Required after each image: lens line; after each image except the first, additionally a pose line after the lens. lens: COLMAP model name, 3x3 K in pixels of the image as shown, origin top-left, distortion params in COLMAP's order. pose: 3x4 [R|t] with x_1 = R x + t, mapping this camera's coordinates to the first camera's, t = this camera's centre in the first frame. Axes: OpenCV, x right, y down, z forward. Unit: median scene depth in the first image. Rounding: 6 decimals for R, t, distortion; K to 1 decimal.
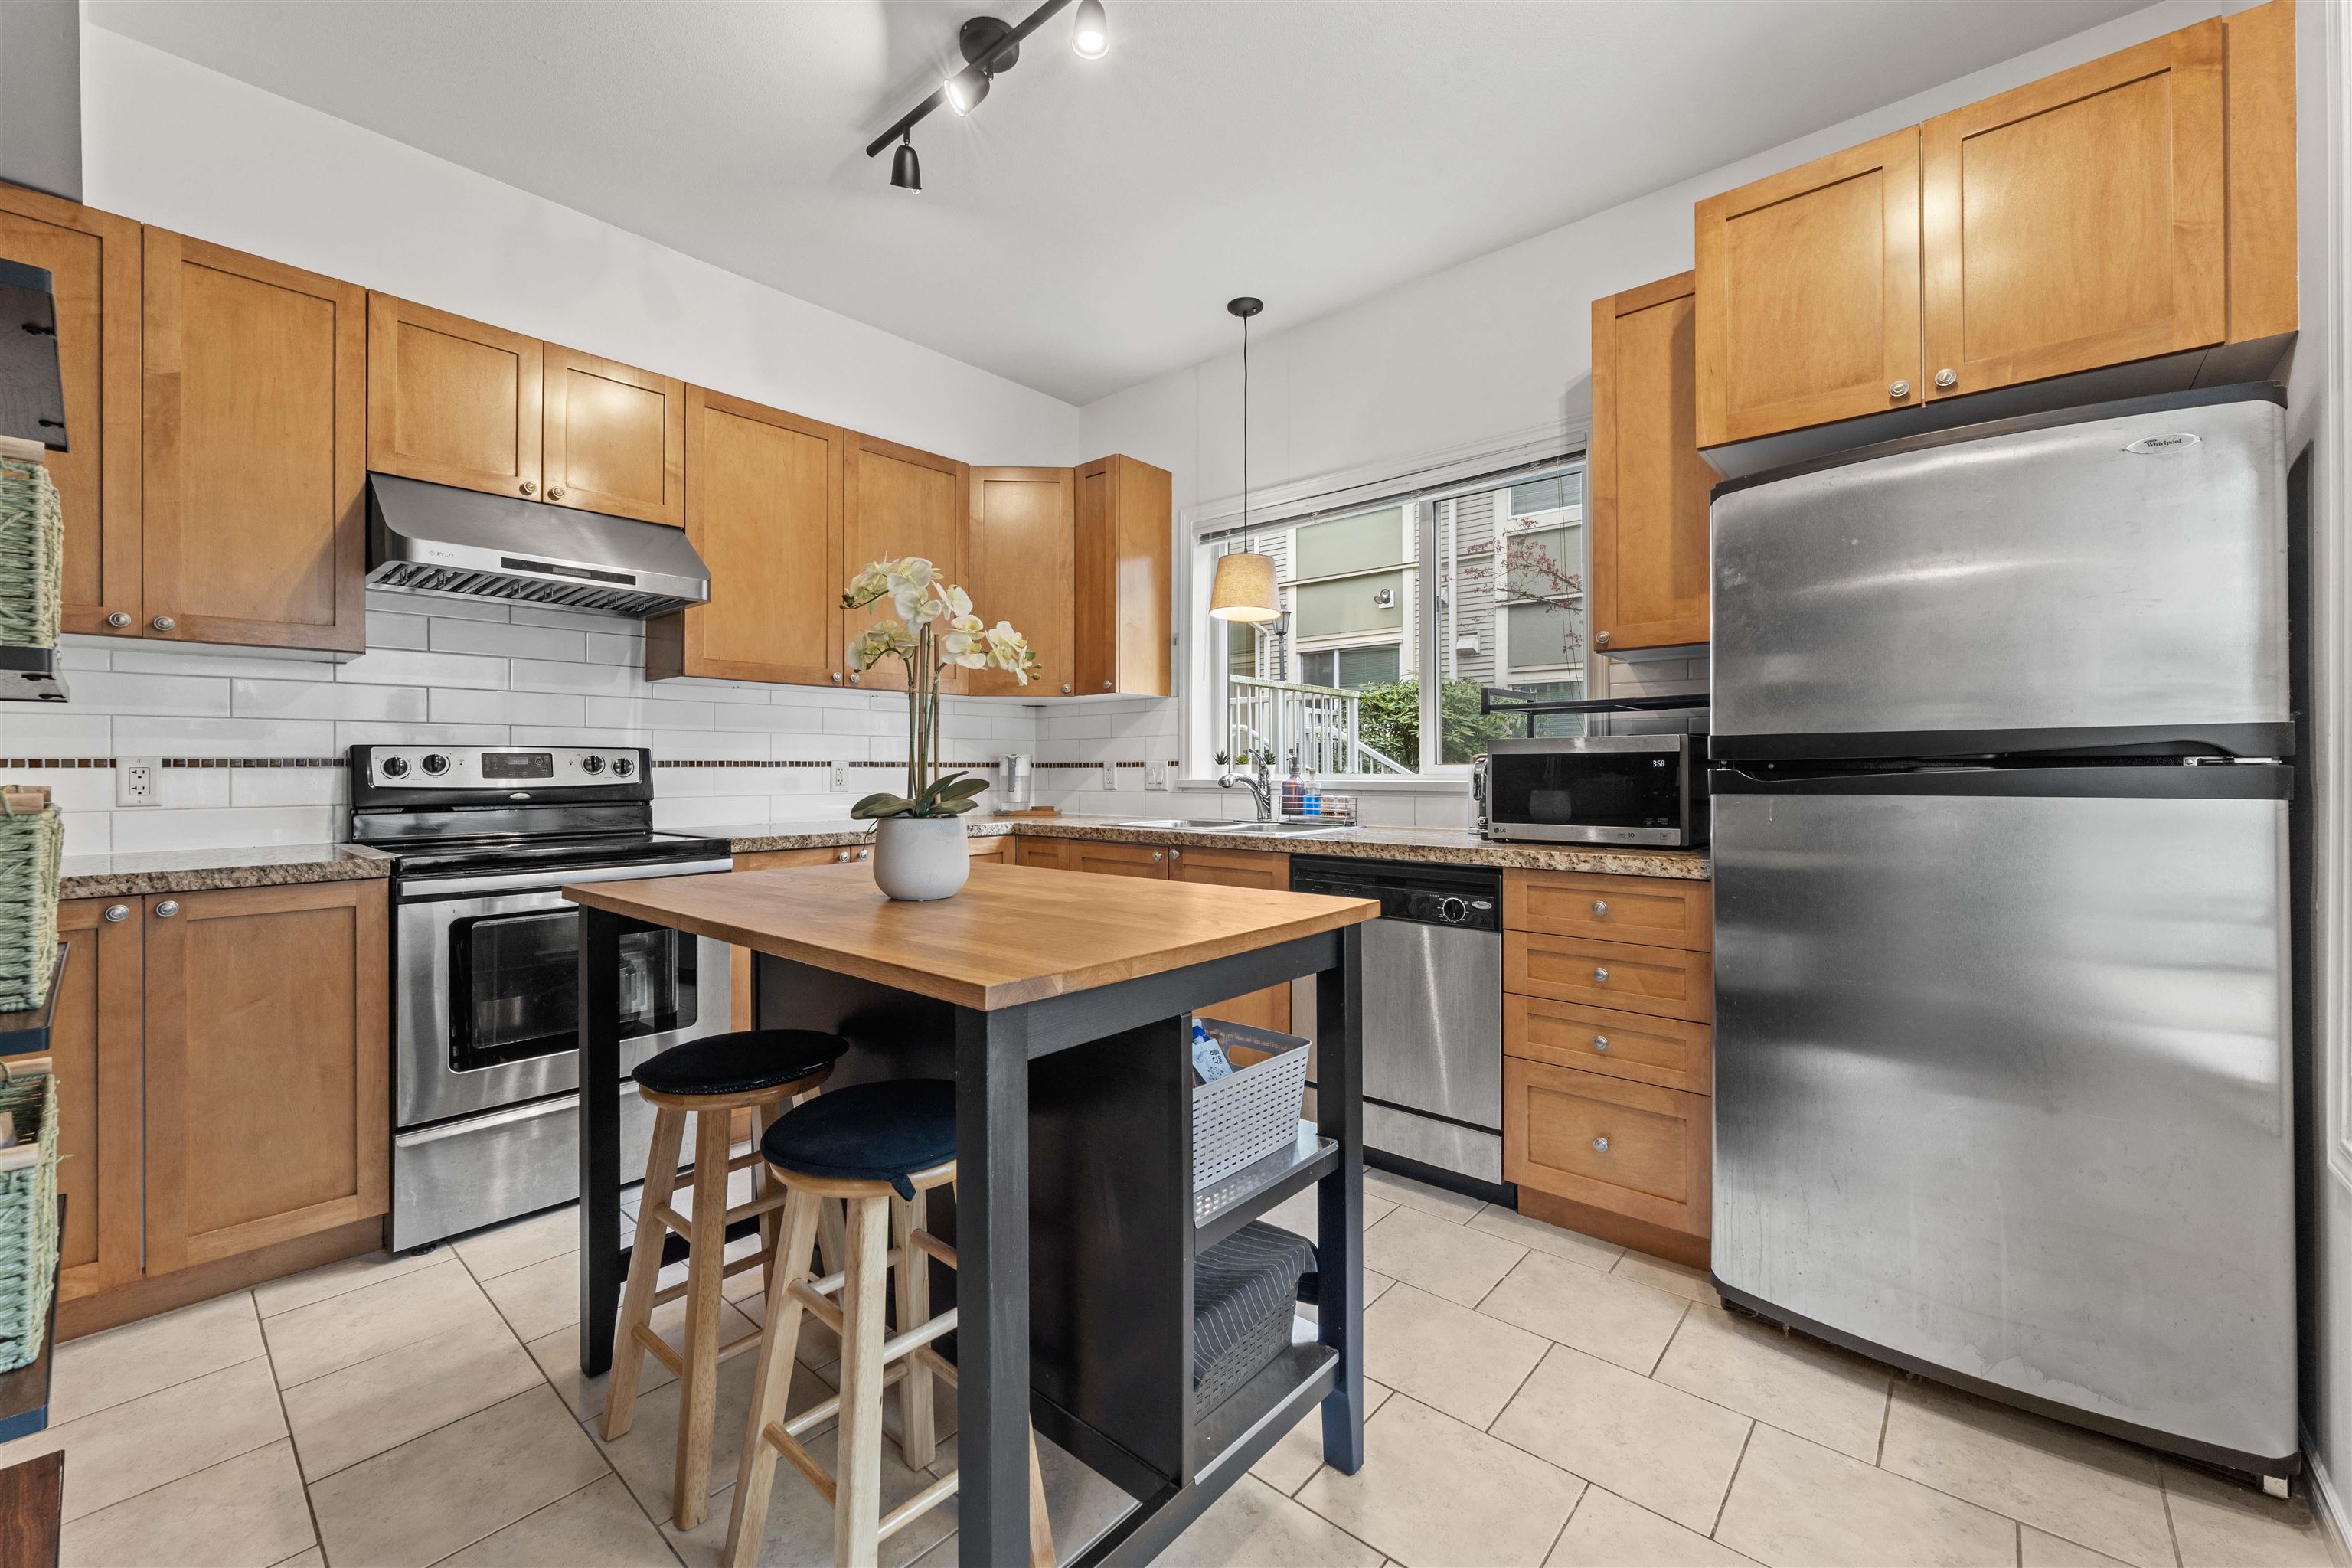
lens RADIAL K [[936.9, 0, 1163.2], [0, 936.9, 776.3], [0, 0, 1]] dist [-0.001721, -0.000302]
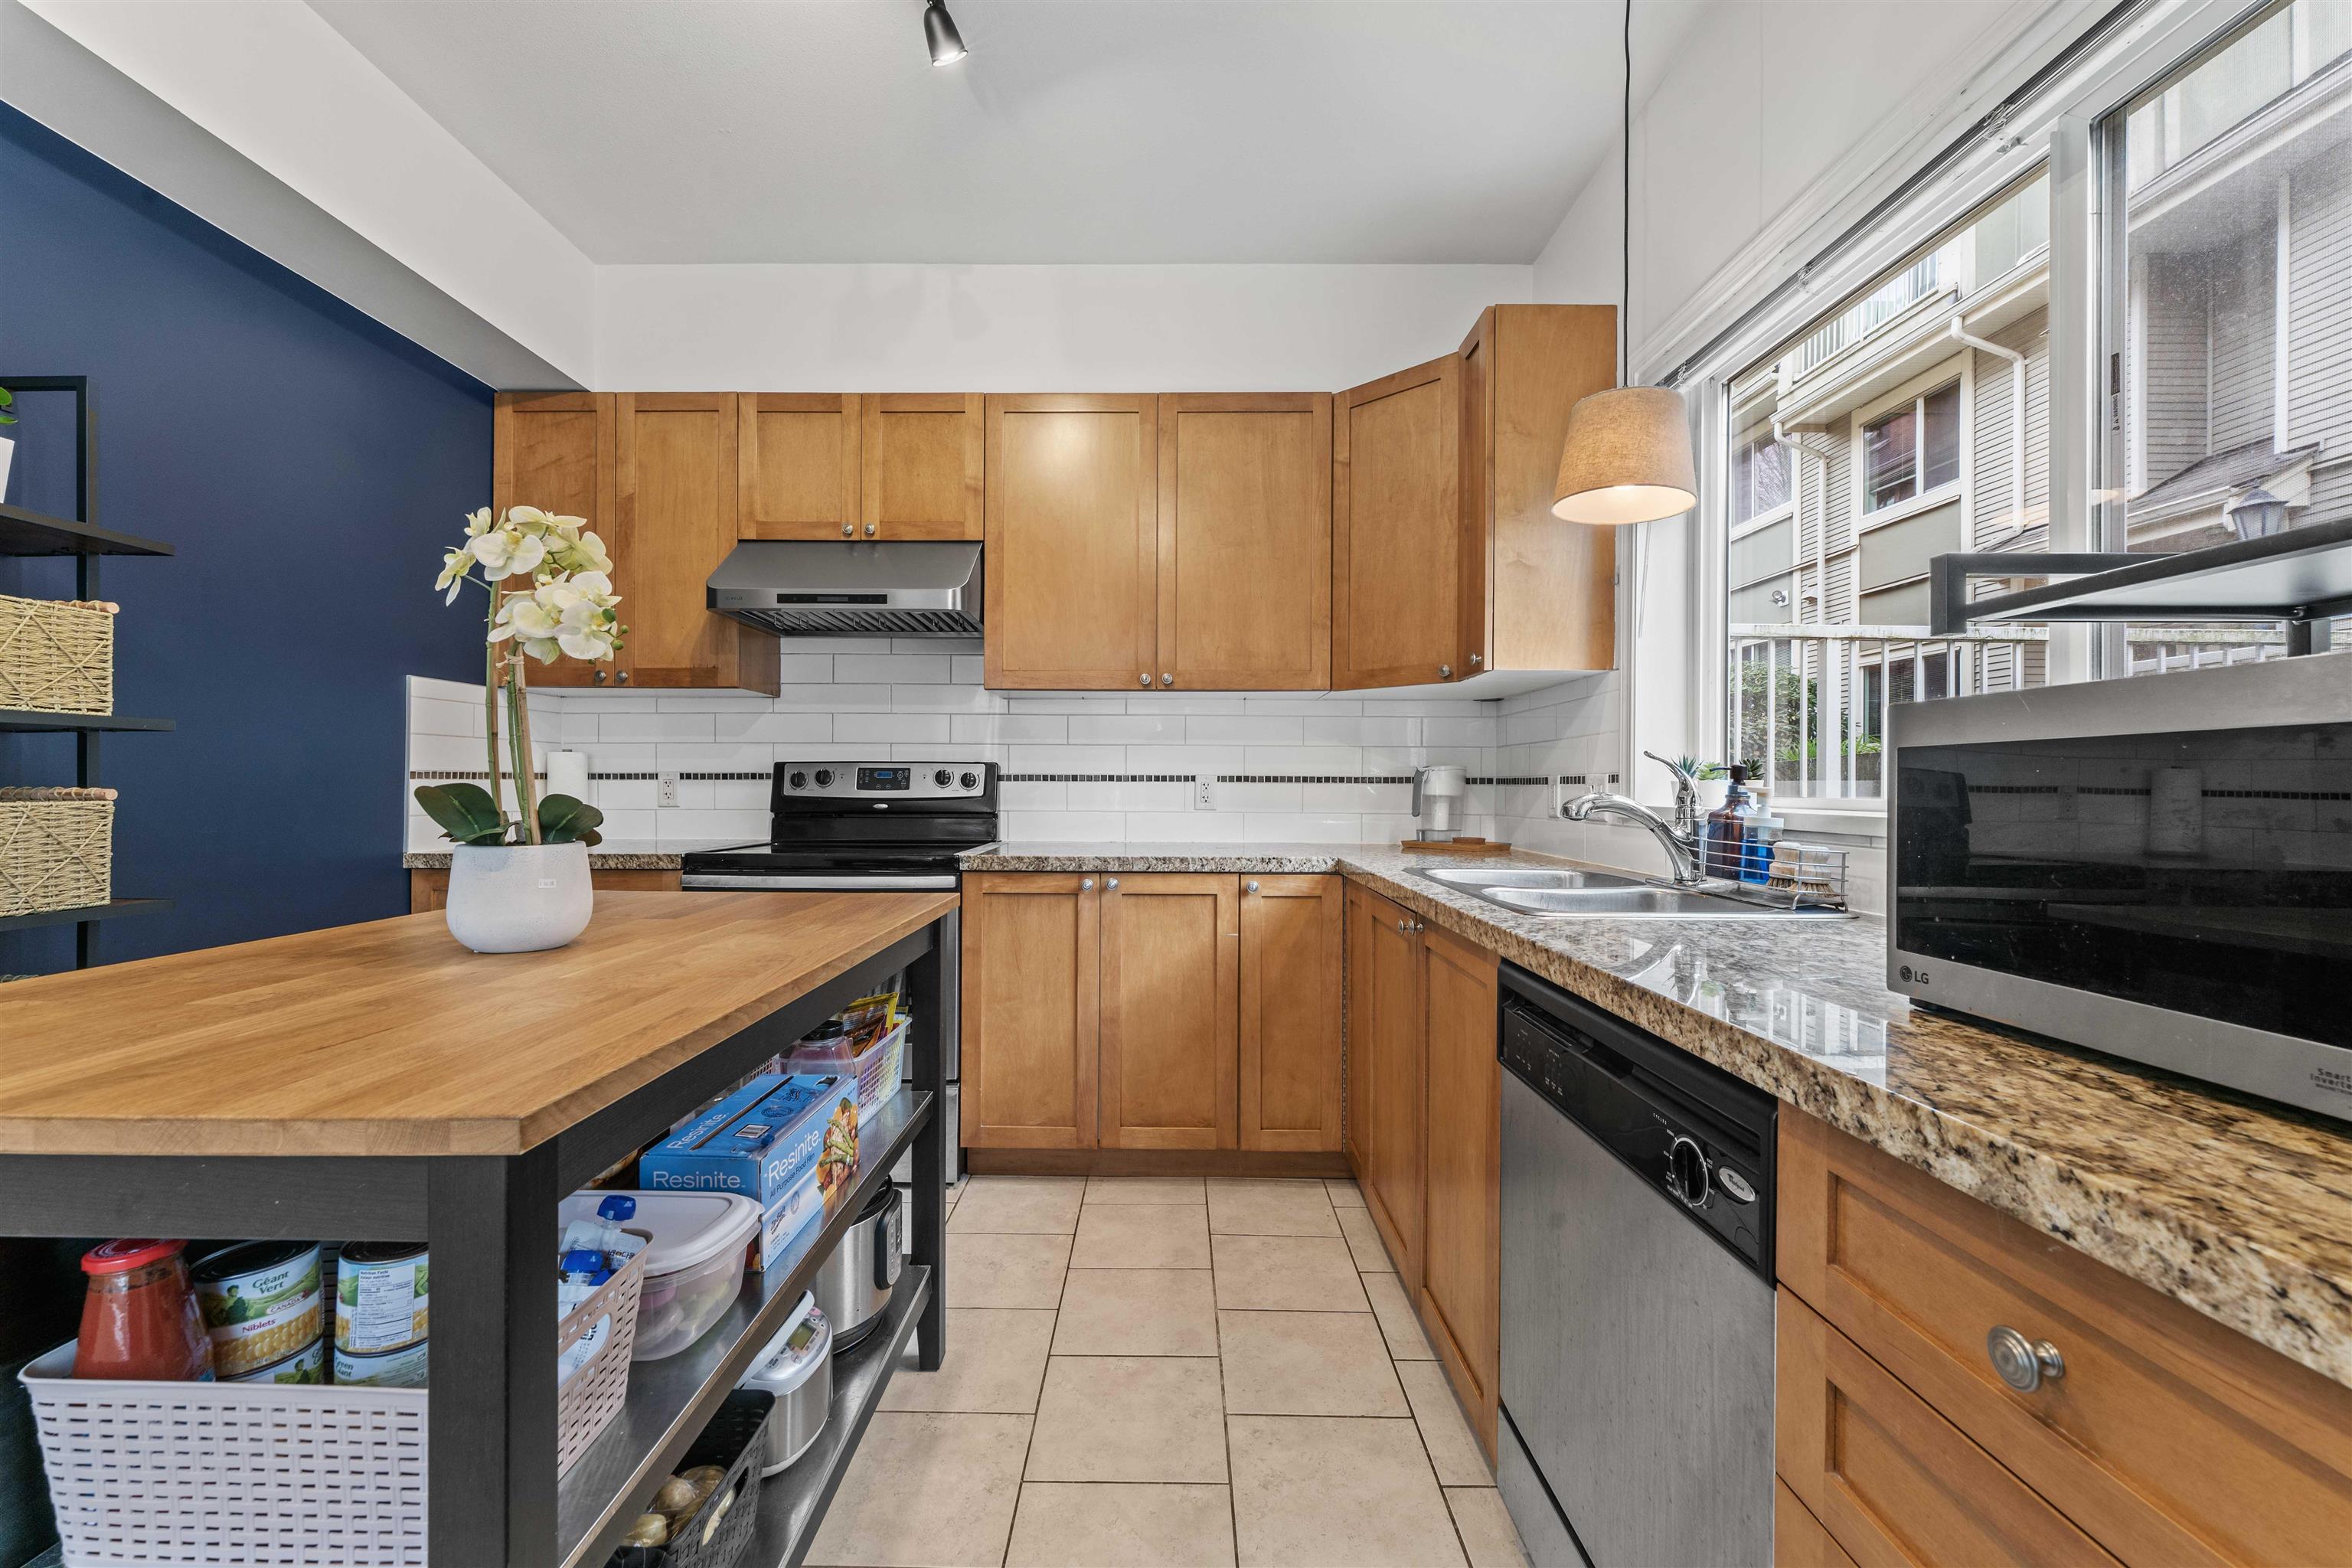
lens RADIAL K [[943.5, 0, 1160.5], [0, 943.5, 787.5], [0, 0, 1]] dist [-0.003149, -0.000979]
pose [[0.656244, 0.008502, -0.754501, 0.360137], [-0.012676, 0.999920, 0.000242, -0.005331], [0.754442, 0.009406, 0.656299, 0.477124]]
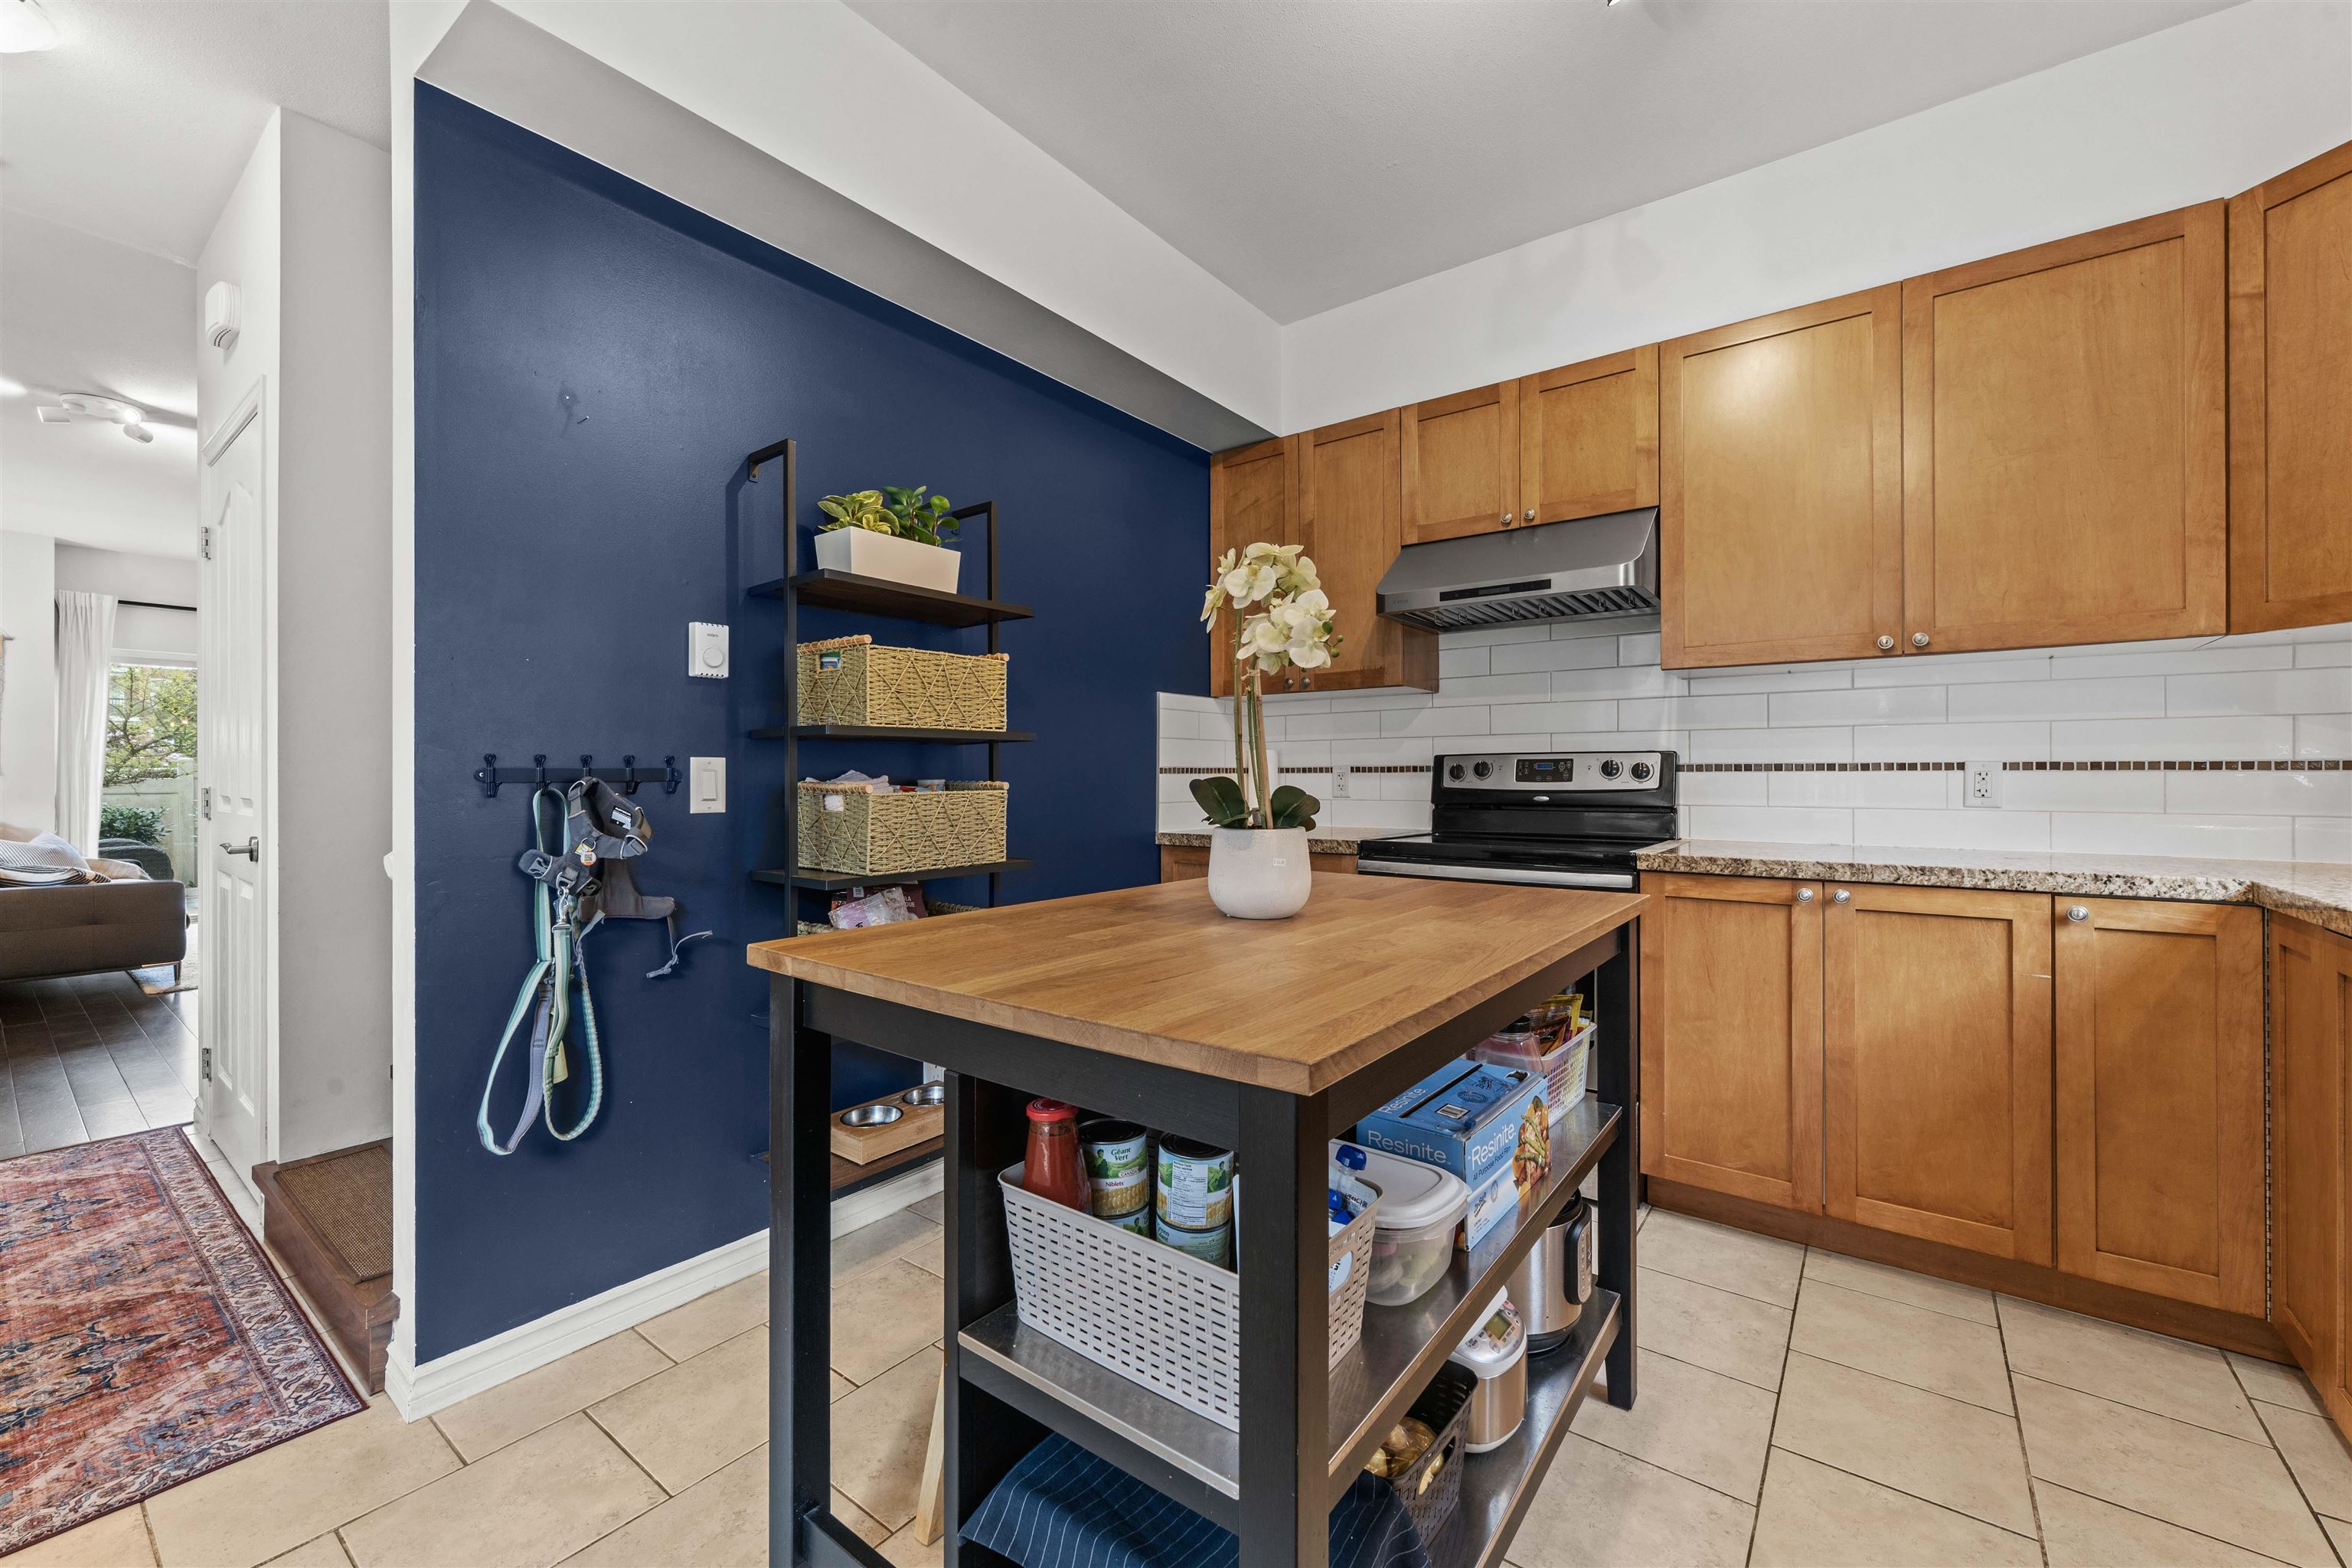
lens RADIAL K [[944.9, 0, 1166.3], [0, 944.9, 777.0], [0, 0, 1]] dist [-0.001924, -0.000056]
pose [[0.065784, 0.004358, -0.997824, 0.352955], [-0.006466, 0.999971, 0.003941, -0.005046], [0.997813, 0.006192, 0.065810, 0.461023]]
